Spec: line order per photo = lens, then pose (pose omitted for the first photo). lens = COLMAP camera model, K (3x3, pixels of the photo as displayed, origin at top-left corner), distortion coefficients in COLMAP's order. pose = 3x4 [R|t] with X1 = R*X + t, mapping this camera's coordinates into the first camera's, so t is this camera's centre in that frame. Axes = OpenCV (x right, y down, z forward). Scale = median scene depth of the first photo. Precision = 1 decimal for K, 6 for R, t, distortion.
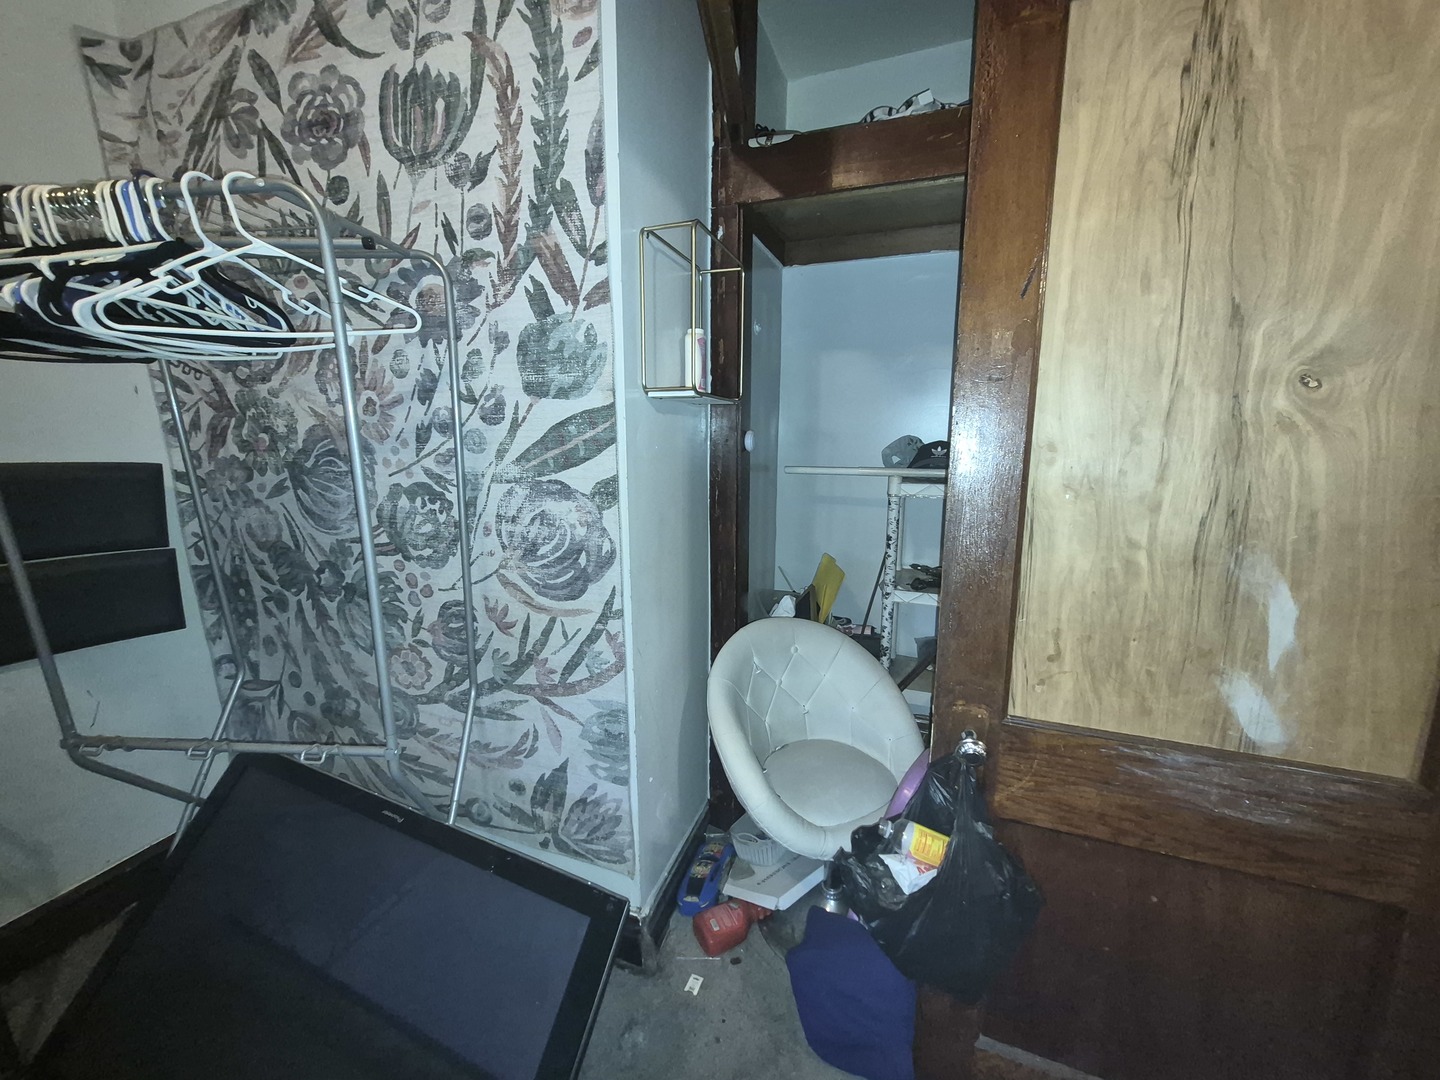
lens RADIAL K [[562.8, 0, 713.5], [0, 562.8, 539.9], [0, 0, 1]] dist [-0.001795, 0.000011]
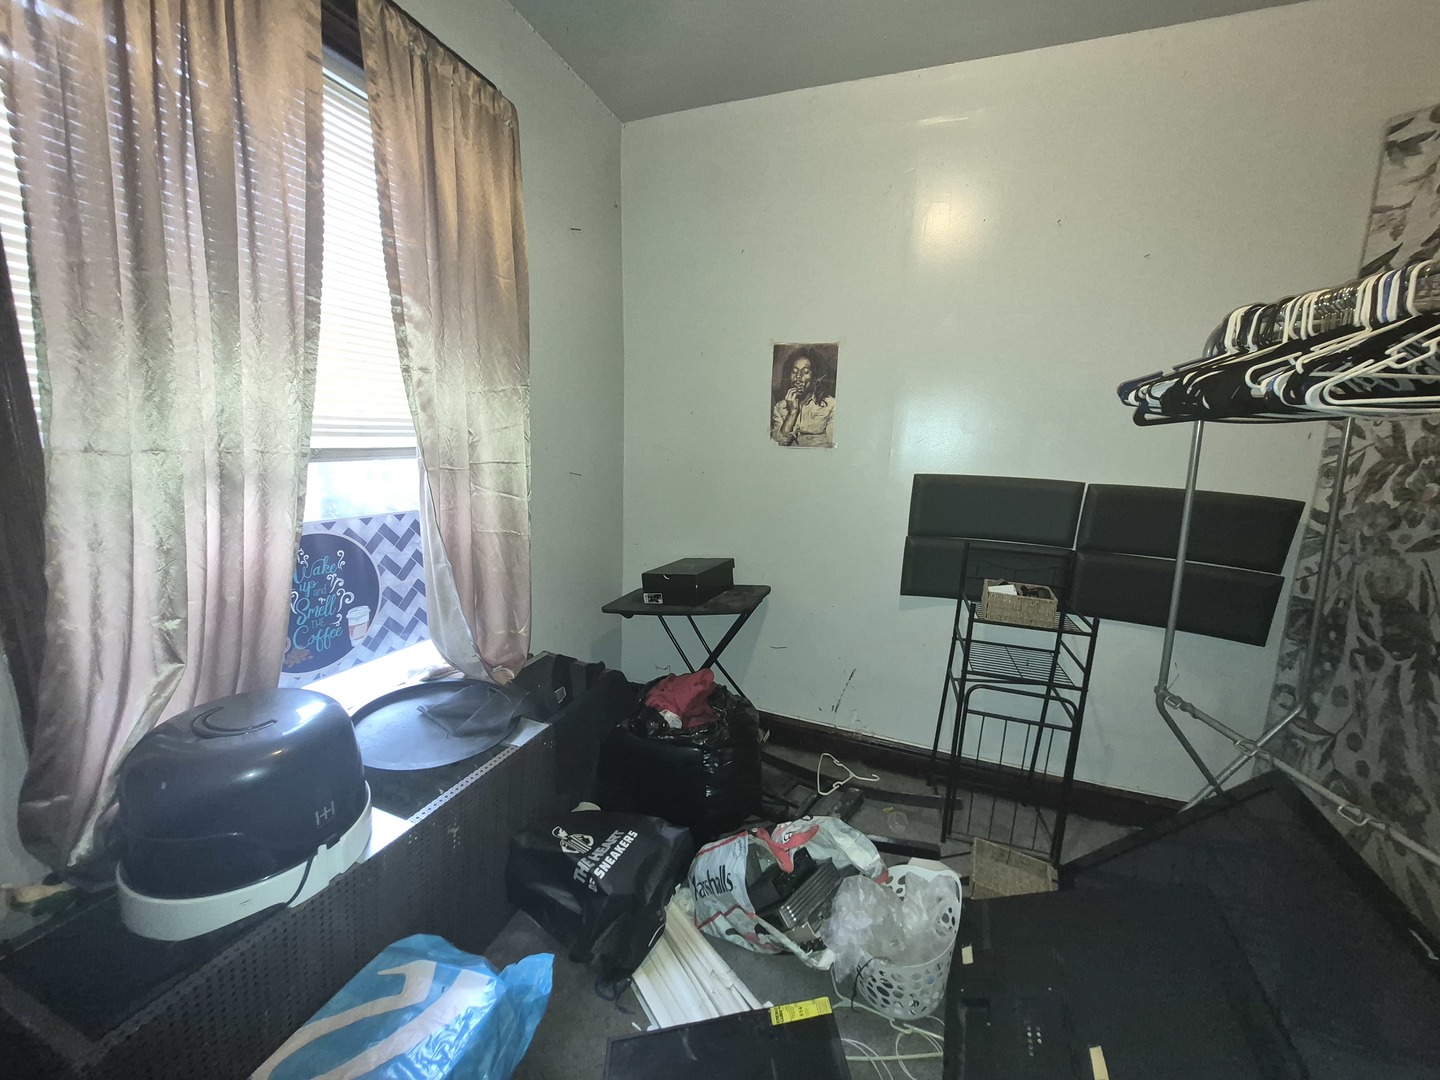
lens RADIAL K [[562.8, 0, 710.7], [0, 562.8, 542.2], [0, 0, 1]] dist [-0.001795, 0.000011]
pose [[0.009331, 0.193026, -0.981149, 0.104995], [-0.225745, 0.956268, 0.185984, -0.001361], [0.974142, 0.219754, 0.052498, -0.177499]]
